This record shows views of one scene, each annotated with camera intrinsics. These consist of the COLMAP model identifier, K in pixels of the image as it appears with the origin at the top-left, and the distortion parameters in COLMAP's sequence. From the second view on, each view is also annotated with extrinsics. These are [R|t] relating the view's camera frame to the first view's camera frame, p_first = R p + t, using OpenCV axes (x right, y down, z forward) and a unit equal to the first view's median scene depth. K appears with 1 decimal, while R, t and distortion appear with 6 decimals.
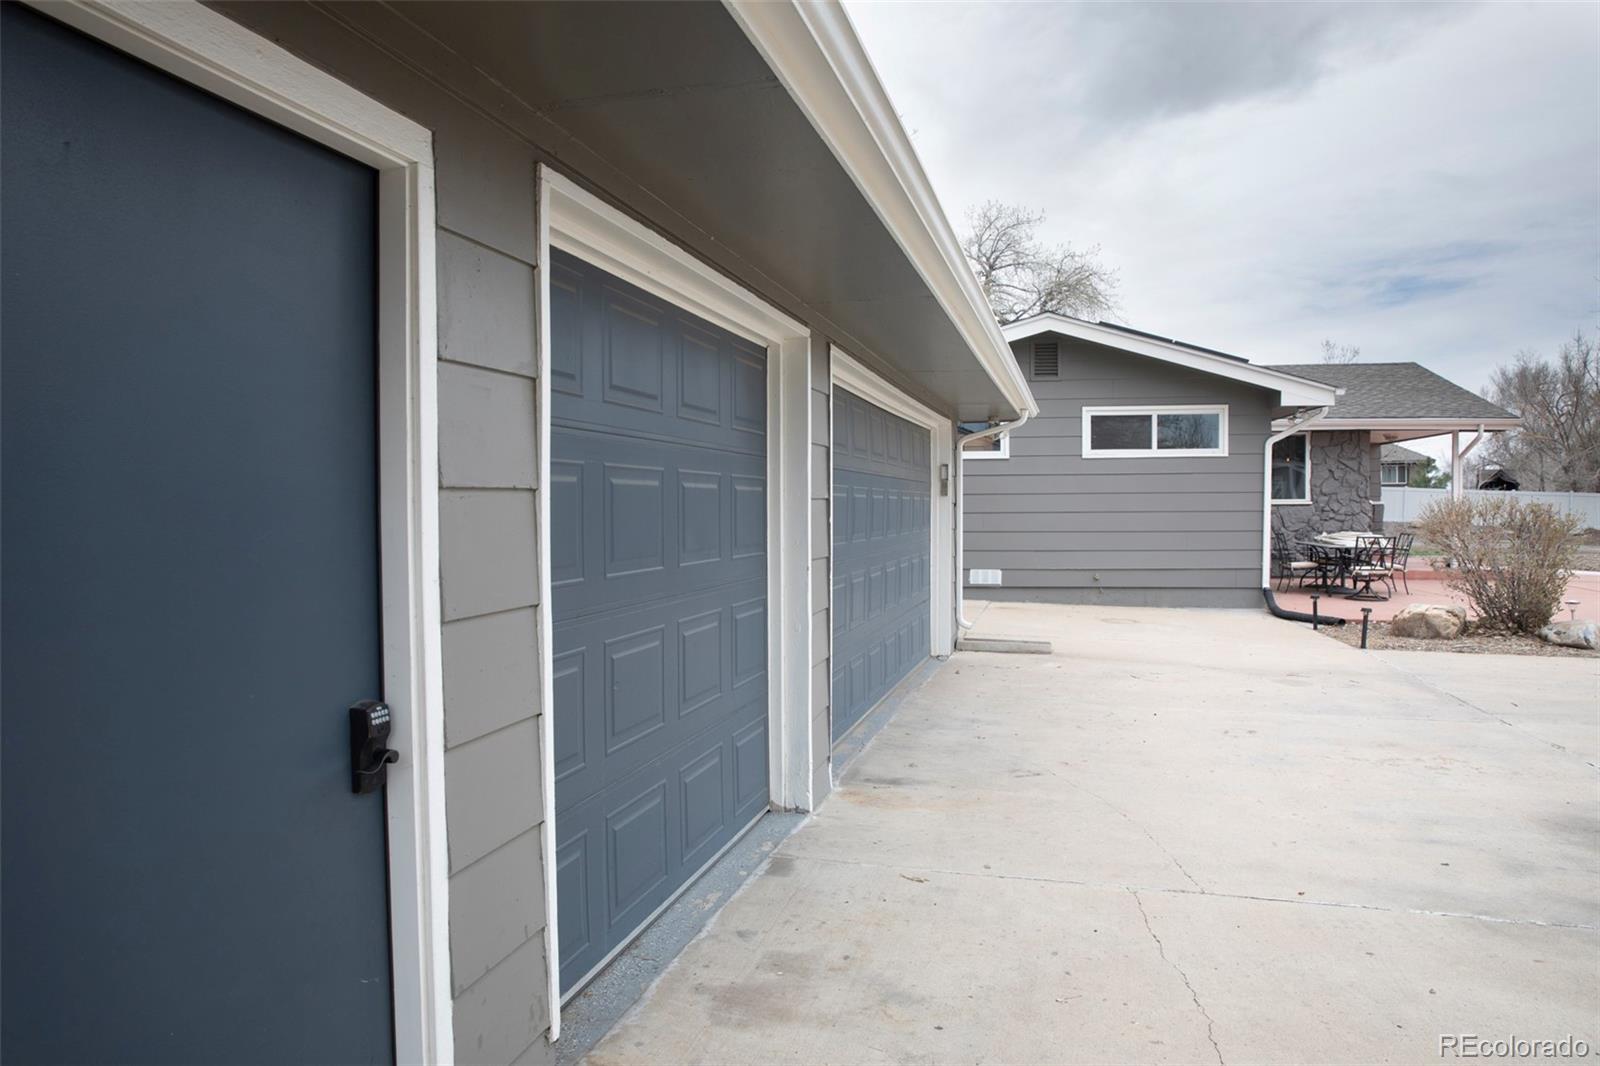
lens RADIAL K [[1081.1, 0, 793.8], [0, 1081.1, 535.7], [0, 0, 1]] dist [-0.107194, 0.082935]
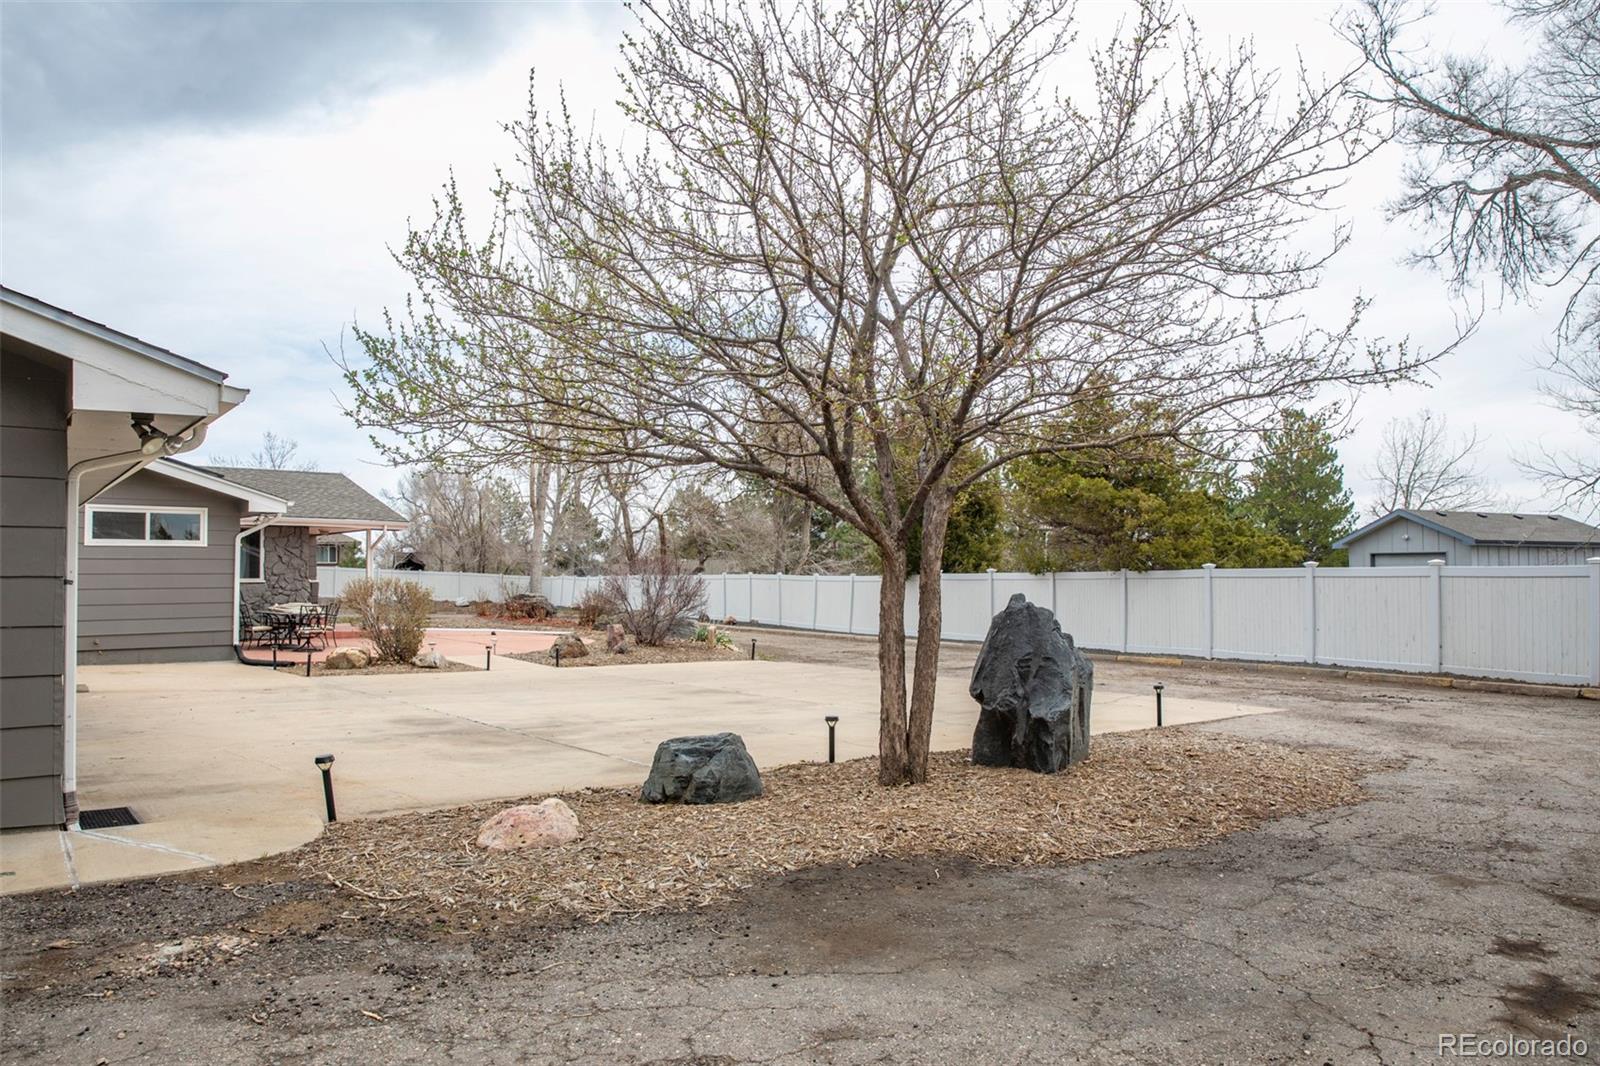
lens RADIAL K [[1081.1, 0, 793.8], [0, 1081.1, 535.7], [0, 0, 1]] dist [-0.107194, 0.082935]
pose [[0.595776, 0.032629, 0.802487, -0.197069], [0.026248, 0.997850, -0.060060, 0.009270], [-0.802721, 0.056846, 0.593639, -0.344632]]
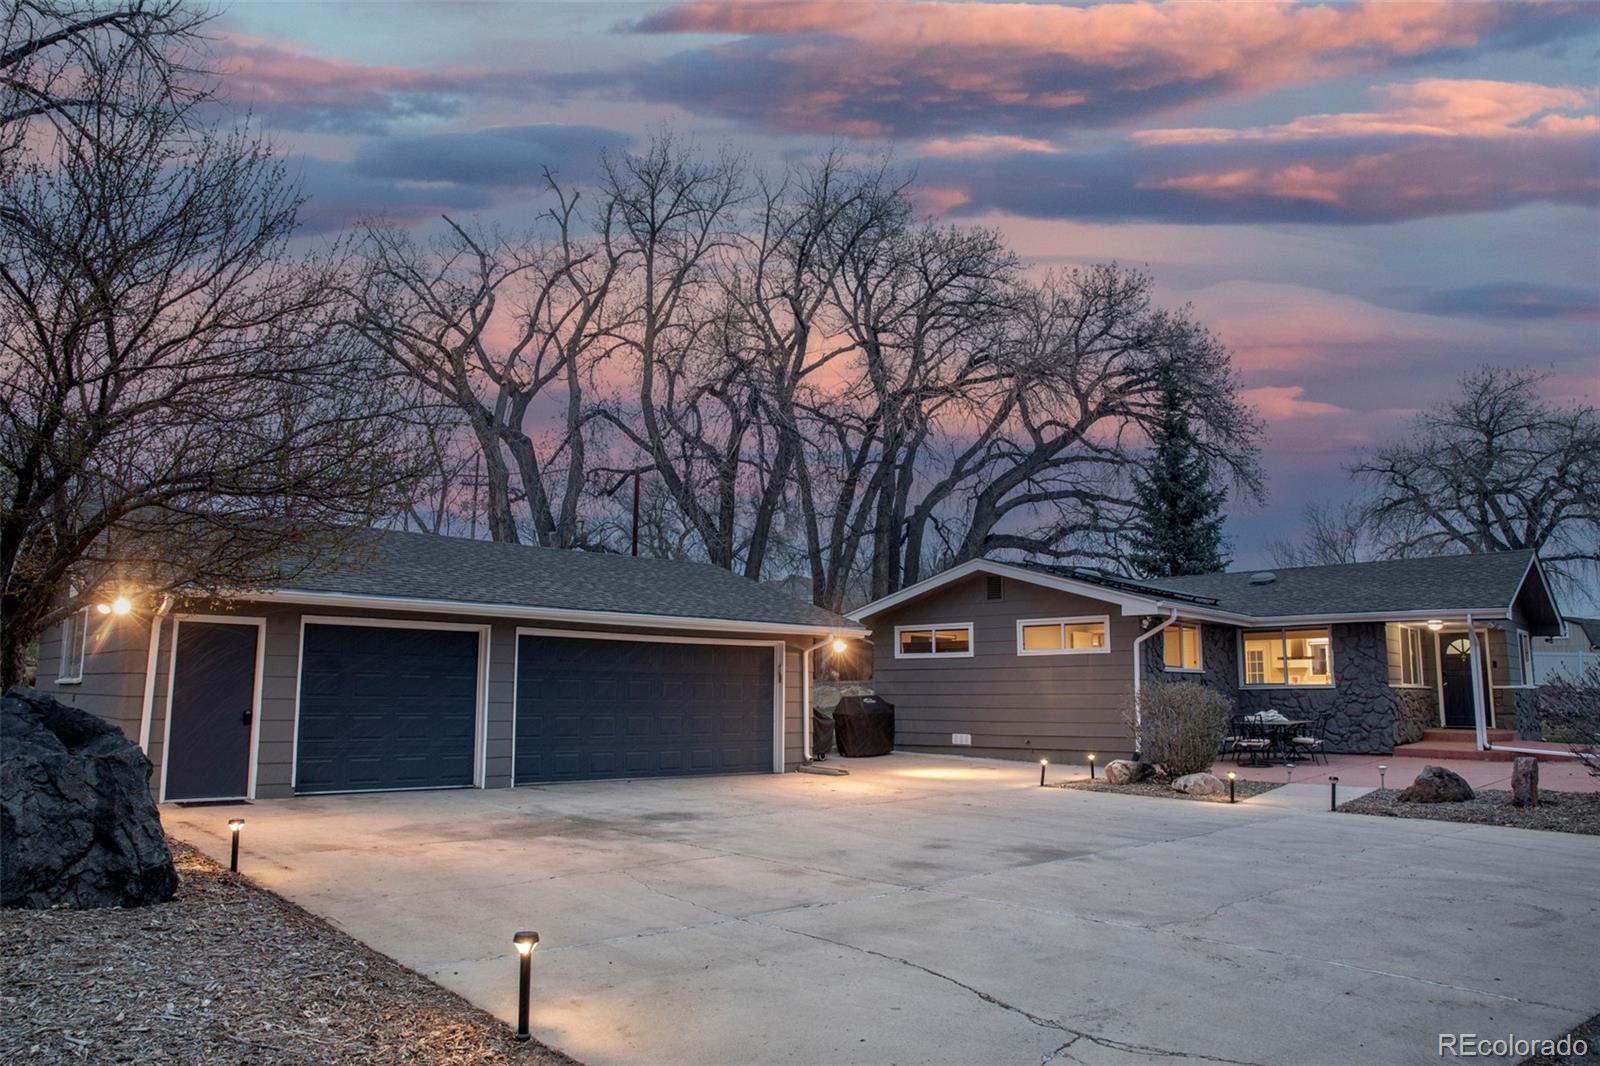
lens RADIAL K [[1081.1, 0, 793.8], [0, 1081.1, 535.7], [0, 0, 1]] dist [-0.107194, 0.082935]
pose [[0.833483, -0.070230, -0.548064, 0.763132], [-0.024707, 0.986161, -0.163942, 0.010584], [0.551993, 0.150184, 0.820213, -0.325741]]
